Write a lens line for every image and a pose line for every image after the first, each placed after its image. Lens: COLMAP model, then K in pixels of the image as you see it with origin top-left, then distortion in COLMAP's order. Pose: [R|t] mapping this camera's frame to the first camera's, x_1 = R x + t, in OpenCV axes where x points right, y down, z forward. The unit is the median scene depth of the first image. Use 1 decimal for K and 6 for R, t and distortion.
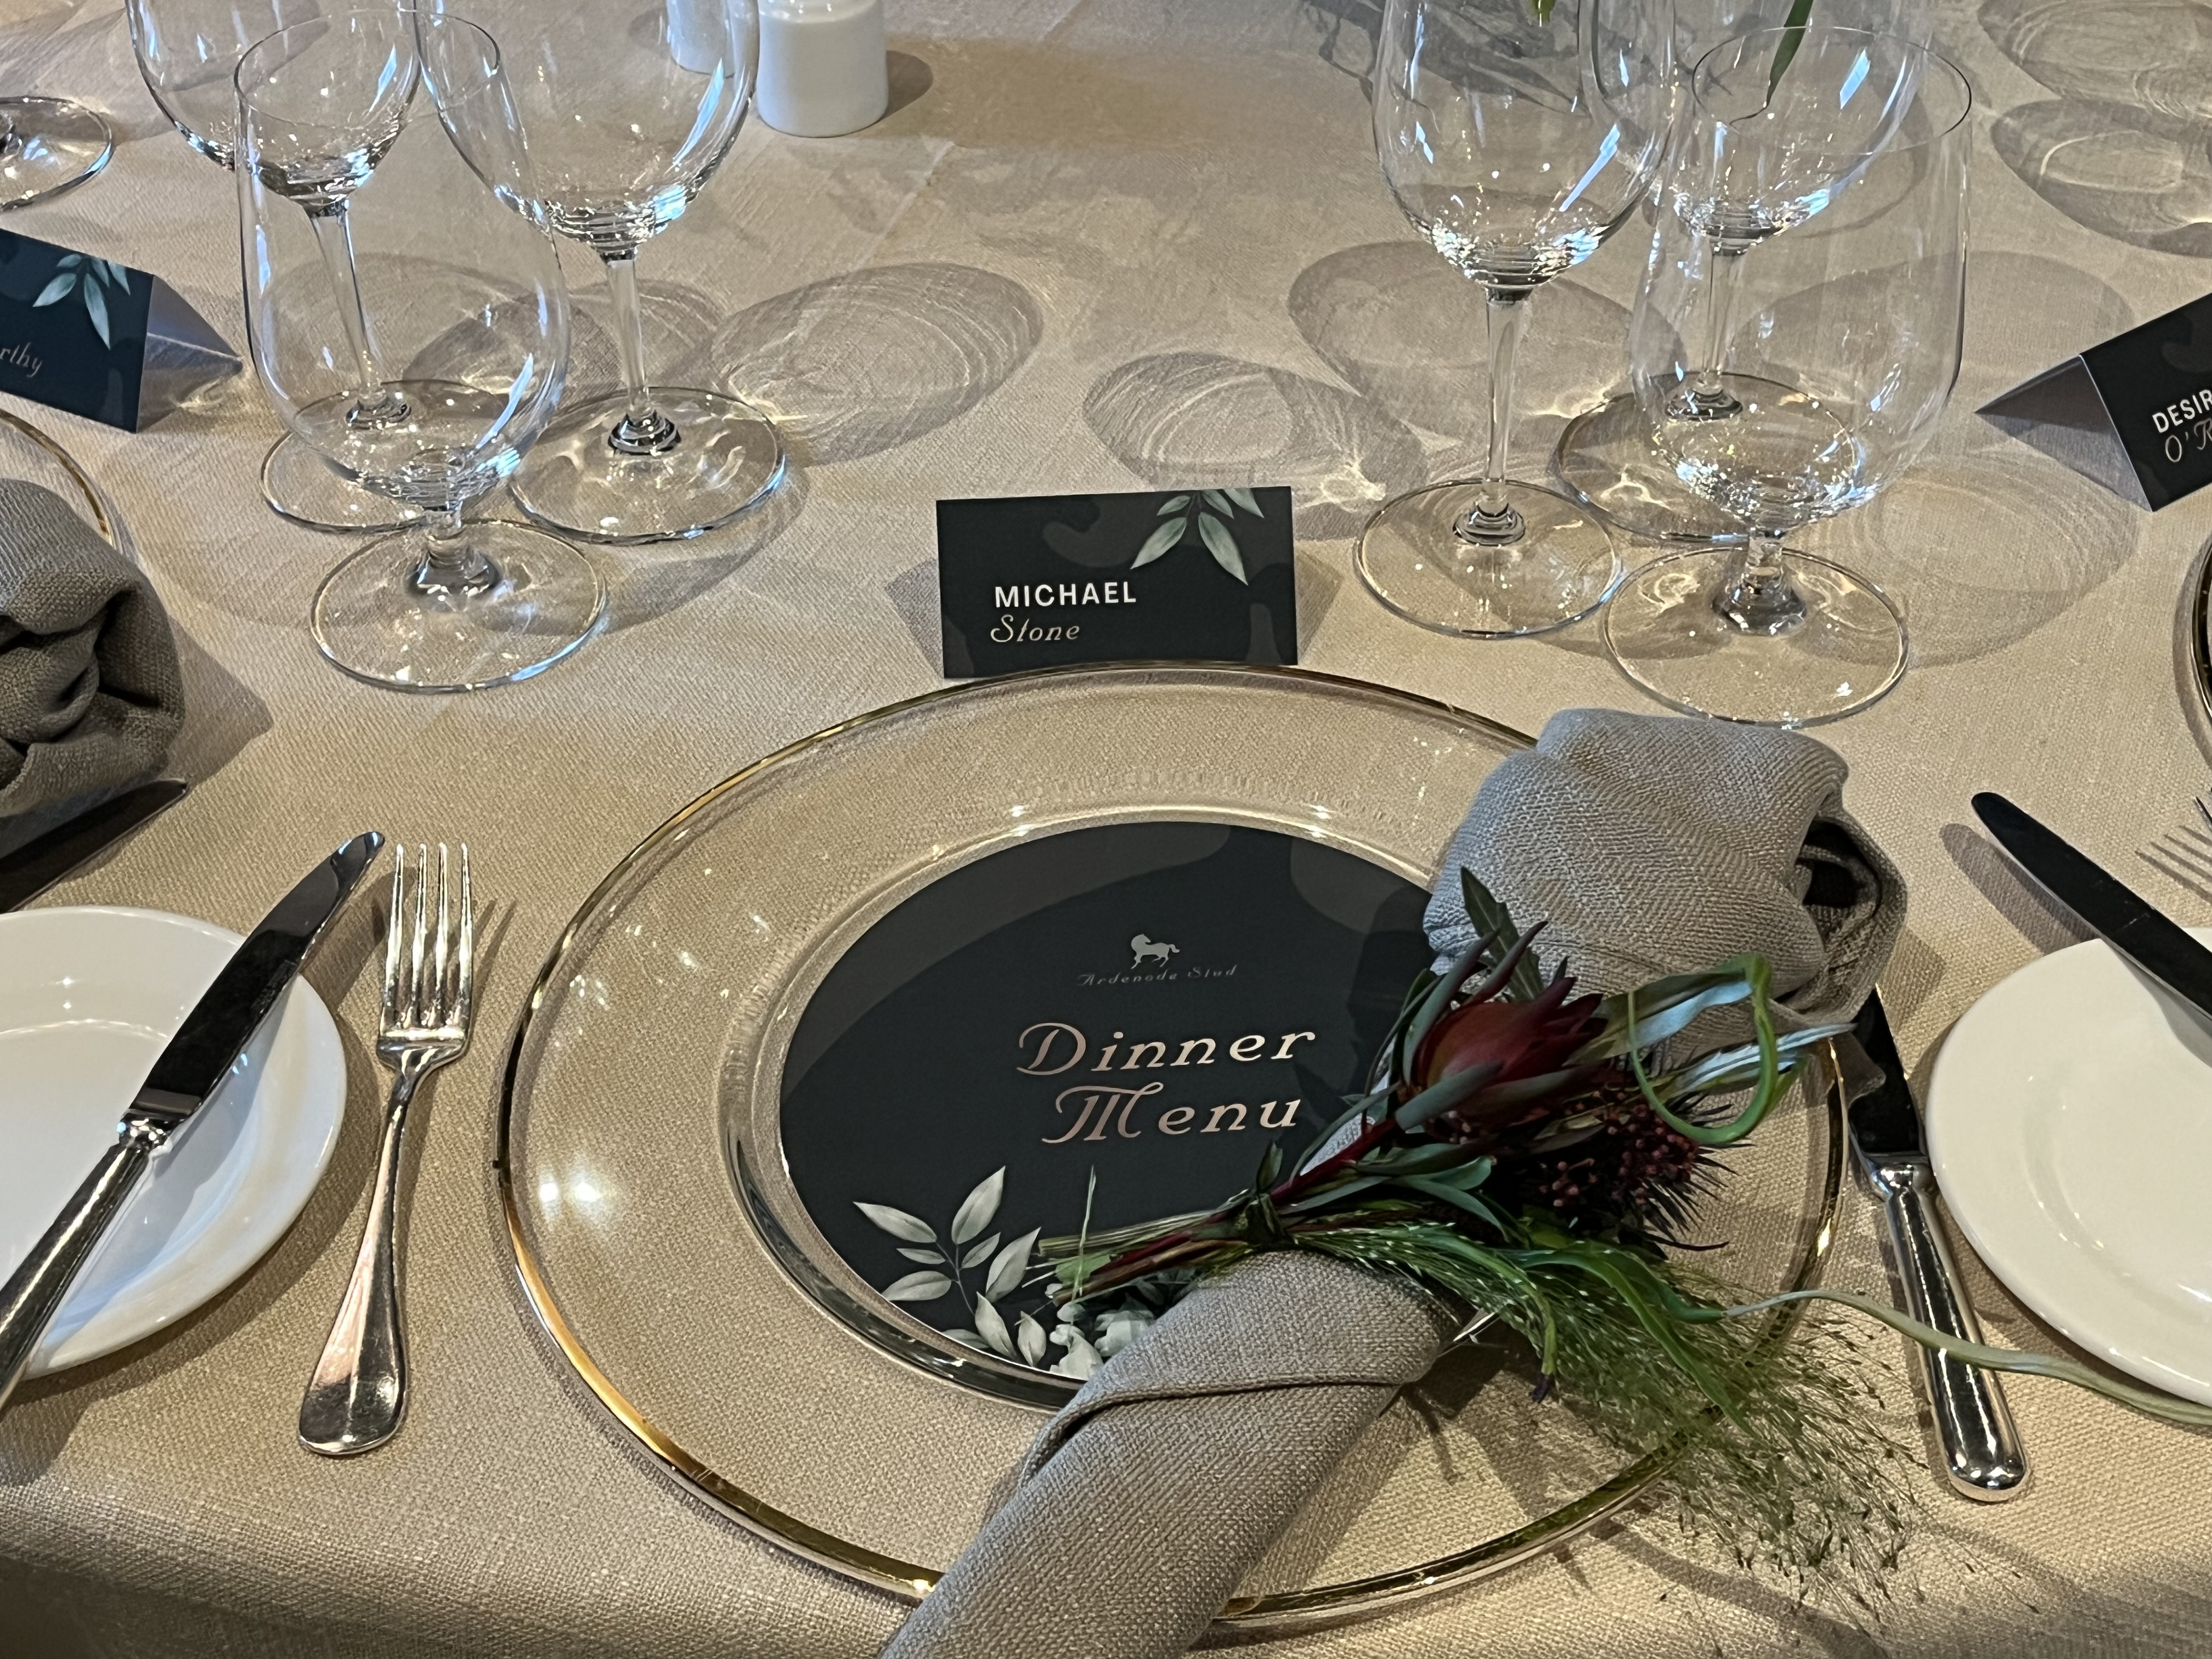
lens RADIAL K [[3088.9, 0, 1094.5], [0, 3088.9, 832.2], [0, 0, 1]] dist [0.061180, 0.000000]
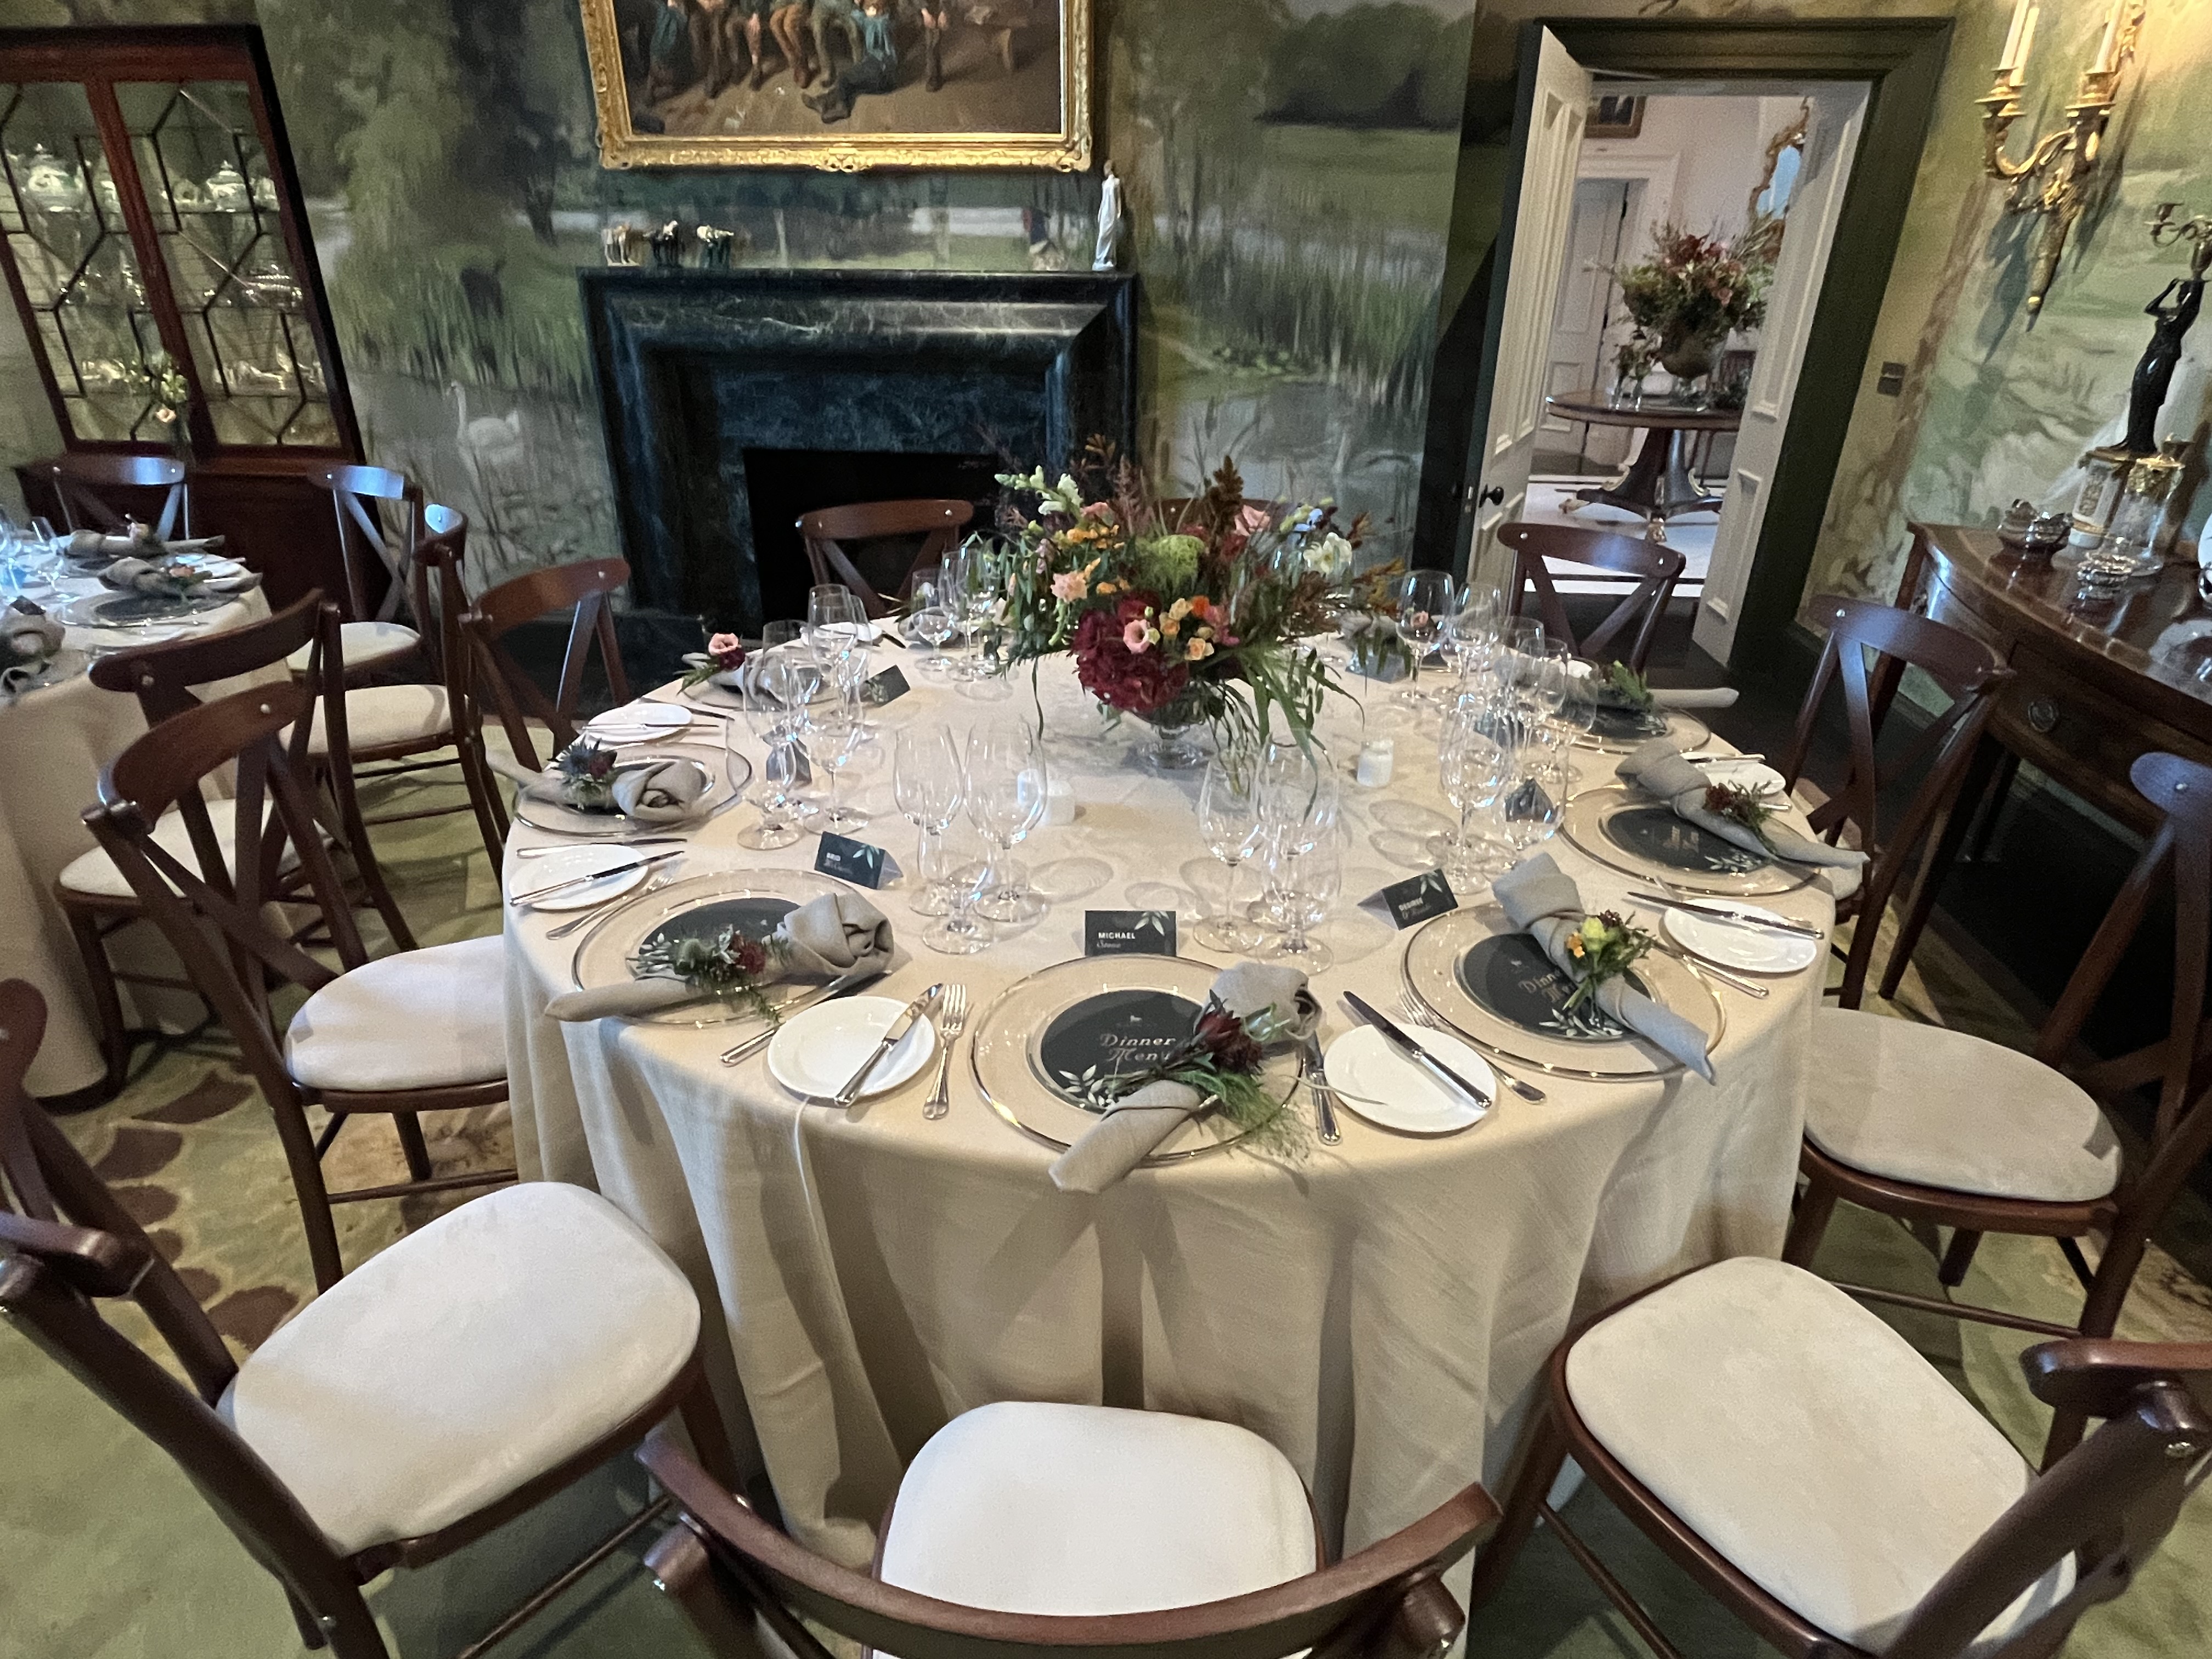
lens RADIAL K [[1179.9, 0, 1113.2], [0, 1179.9, 824.2], [0, 0, 1]] dist [-0.003420, -0.001811]
pose [[0.998975, 0.042048, -0.016760, 0.005352], [-0.044877, 0.968411, -0.245287, 0.169073], [0.005917, 0.245787, 0.969306, -0.530042]]
